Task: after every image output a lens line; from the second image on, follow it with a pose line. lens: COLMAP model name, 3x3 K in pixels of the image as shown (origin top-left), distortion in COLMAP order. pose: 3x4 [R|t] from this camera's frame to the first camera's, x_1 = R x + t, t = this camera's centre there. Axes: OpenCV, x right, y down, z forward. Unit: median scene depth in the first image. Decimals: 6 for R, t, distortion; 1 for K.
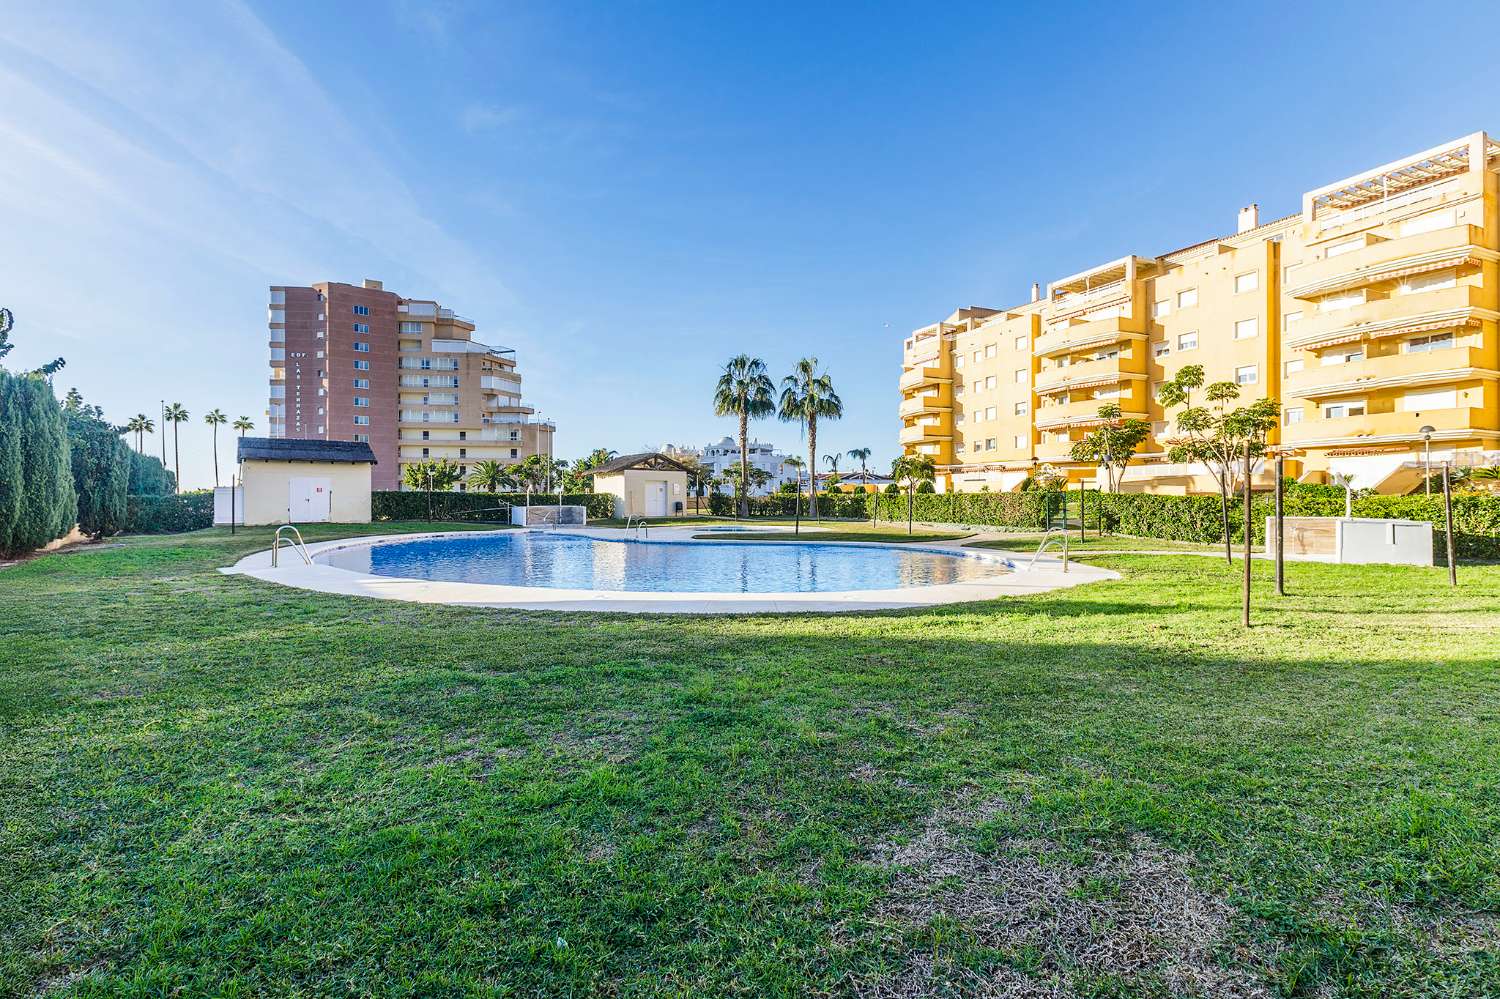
lens RADIAL K [[666.9, 0, 748.5], [0, 666.9, 502.5], [0, 0, 1]] dist [0.014789, -0.000596]
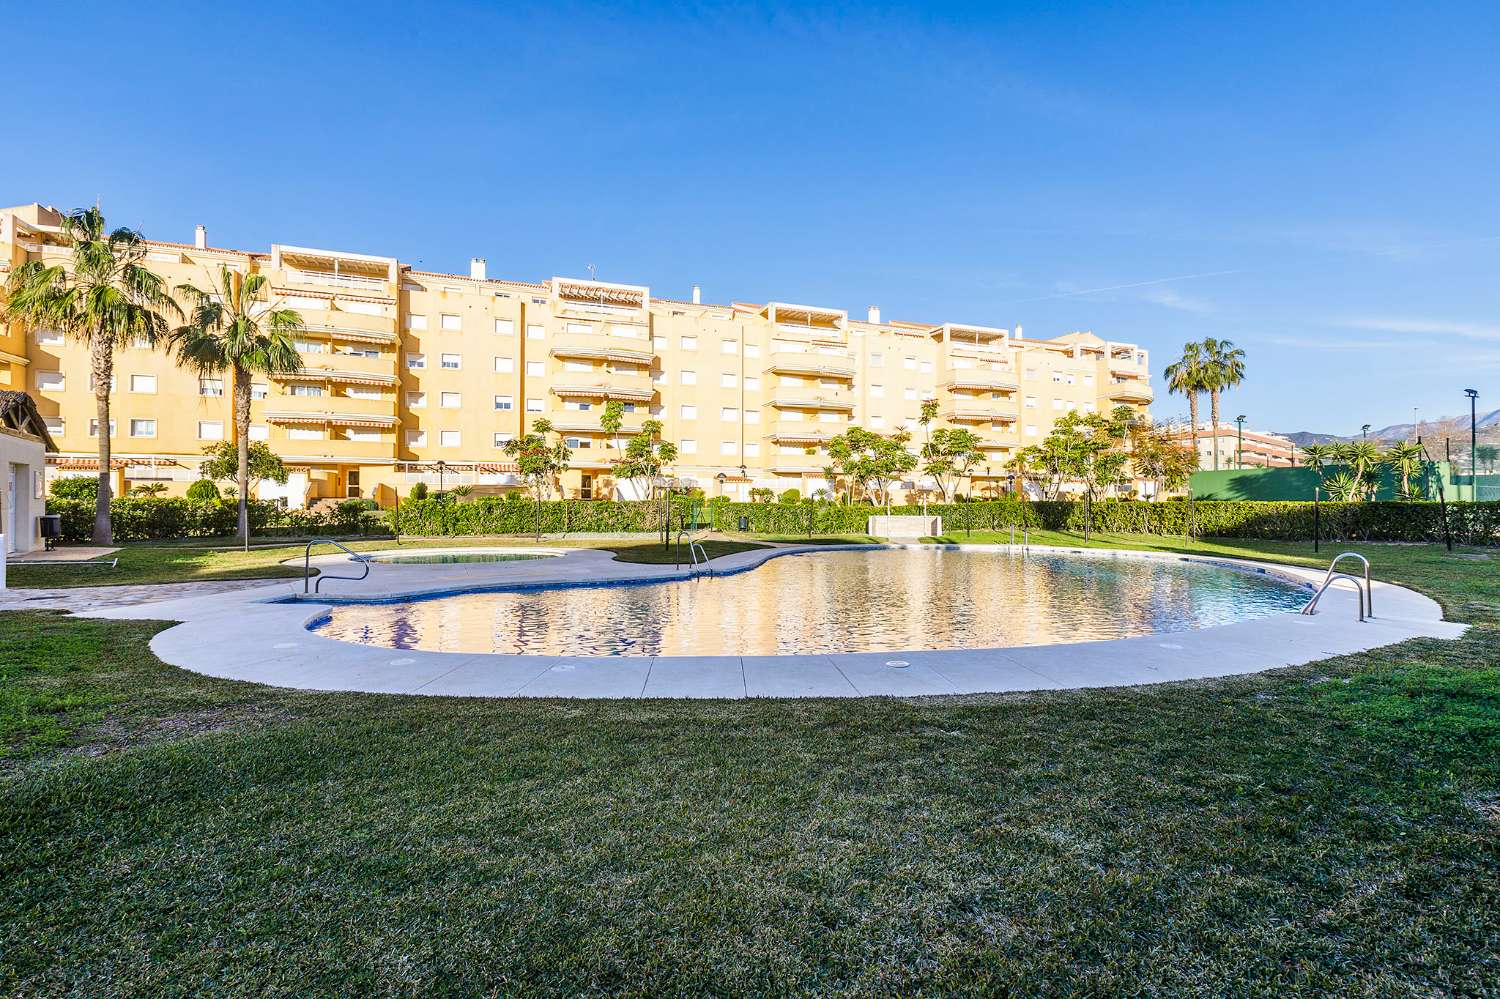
lens RADIAL K [[579.3, 0, 747.1], [0, 579.3, 504.1], [0, 0, 1]] dist [0.000513, 0.000263]
pose [[0.145365, 0.011103, 0.989316, -0.186735], [0.002770, 0.999929, -0.011629, 0.001644], [-0.989374, 0.004430, 0.145324, 0.368806]]
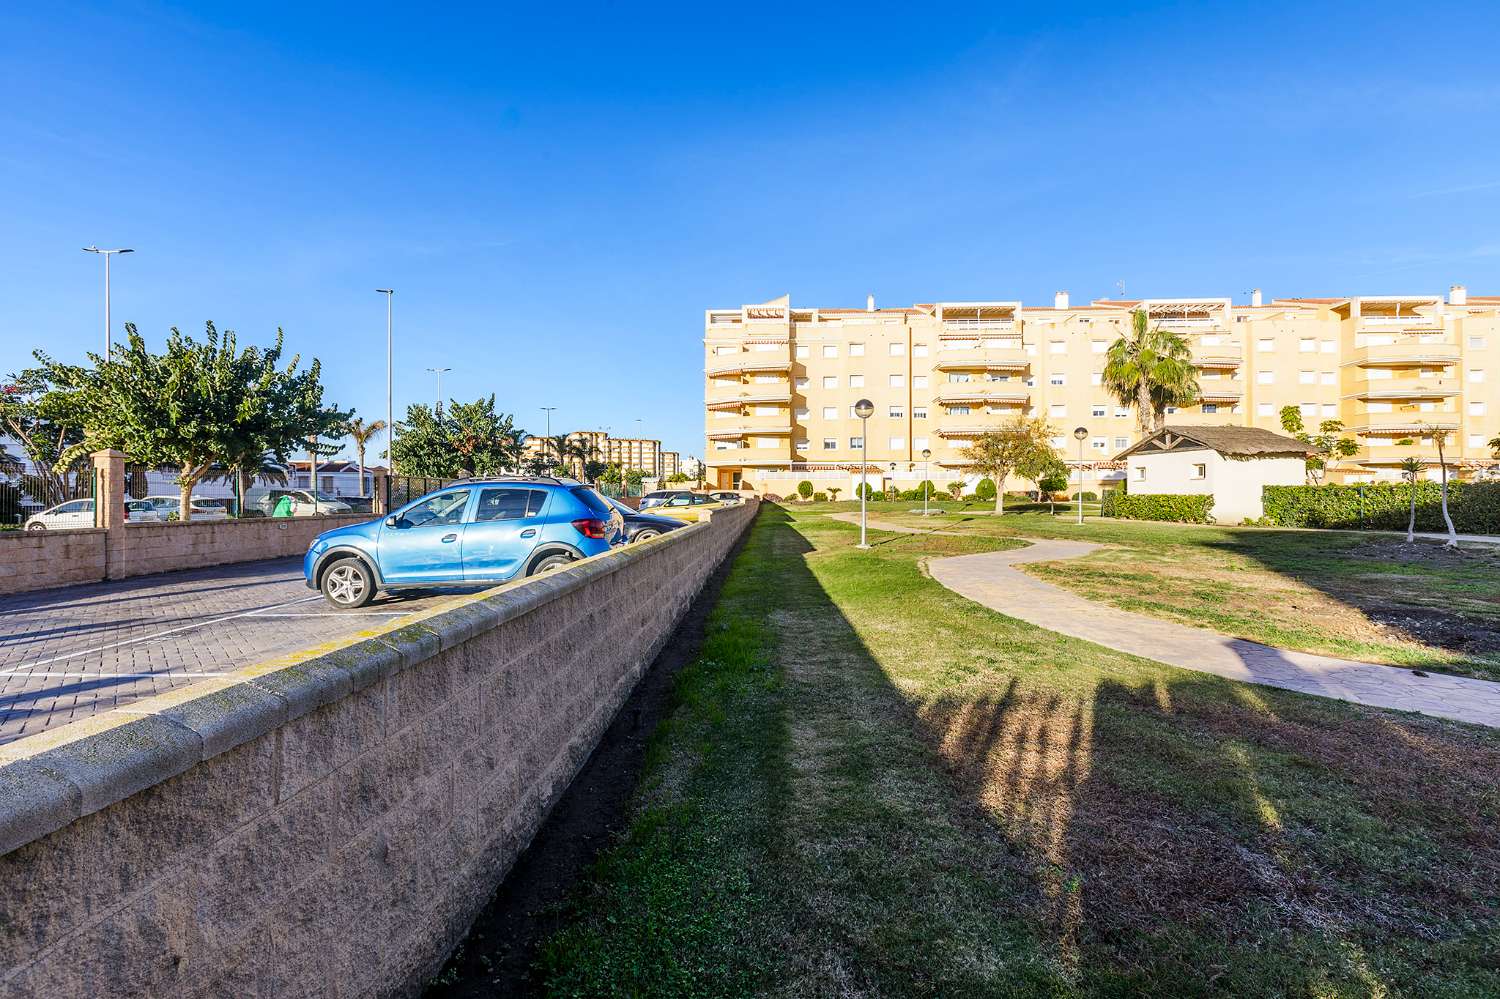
lens RADIAL K [[520.0, 0, 754.0], [0, 520.0, 498.3], [0, 0, 1]] dist [0.000531, -0.000118]
pose [[0.474787, 0.007307, 0.880071, -0.306923], [0.000937, 0.999961, -0.008808, 0.001955], [-0.880100, 0.005007, 0.474761, 0.600924]]
